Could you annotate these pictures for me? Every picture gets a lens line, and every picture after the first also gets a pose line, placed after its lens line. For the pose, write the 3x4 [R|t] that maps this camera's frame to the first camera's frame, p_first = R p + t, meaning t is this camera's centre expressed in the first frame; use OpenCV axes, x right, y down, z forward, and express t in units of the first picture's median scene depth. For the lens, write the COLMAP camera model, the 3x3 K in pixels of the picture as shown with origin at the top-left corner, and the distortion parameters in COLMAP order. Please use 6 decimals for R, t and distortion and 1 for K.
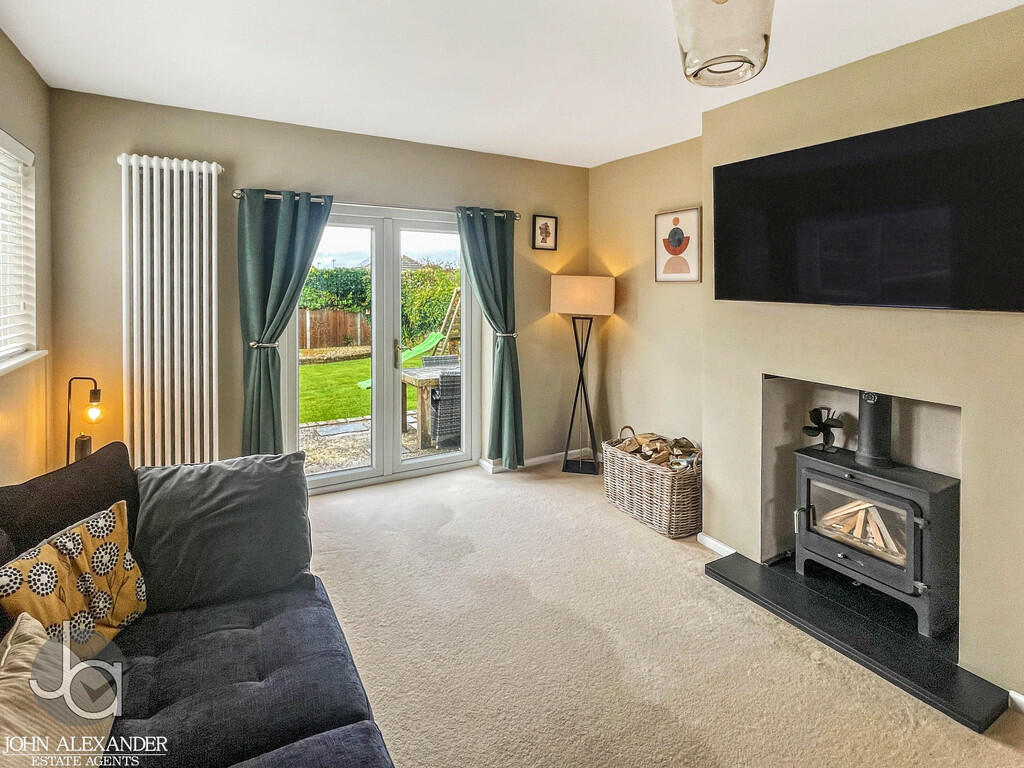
lens RADIAL K [[519.6, 0, 508.8], [0, 519.6, 281.3], [0, 0, 1]] dist [-0.003616, -0.000878]
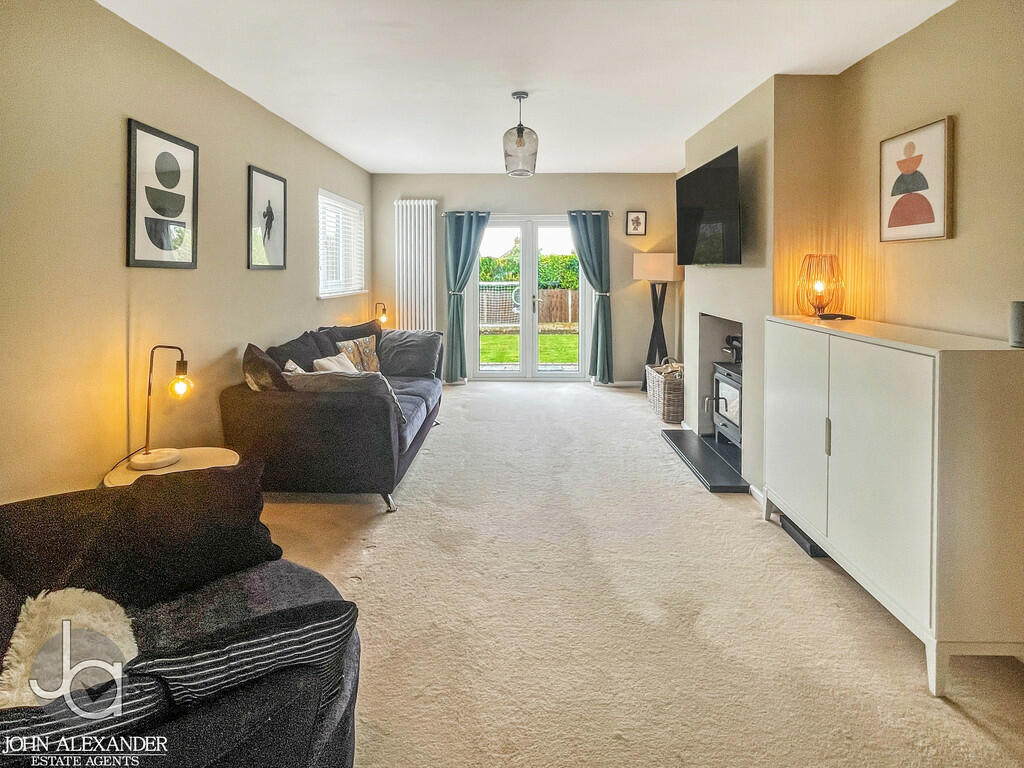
lens RADIAL K [[519.6, 0, 508.8], [0, 519.6, 281.3], [0, 0, 1]] dist [-0.003616, -0.000878]
pose [[0.849103, 0.003155, -0.528218, 0.656827], [0.010293, 0.999693, 0.022517, 0.035906], [0.528128, -0.024556, 0.848810, -0.482915]]
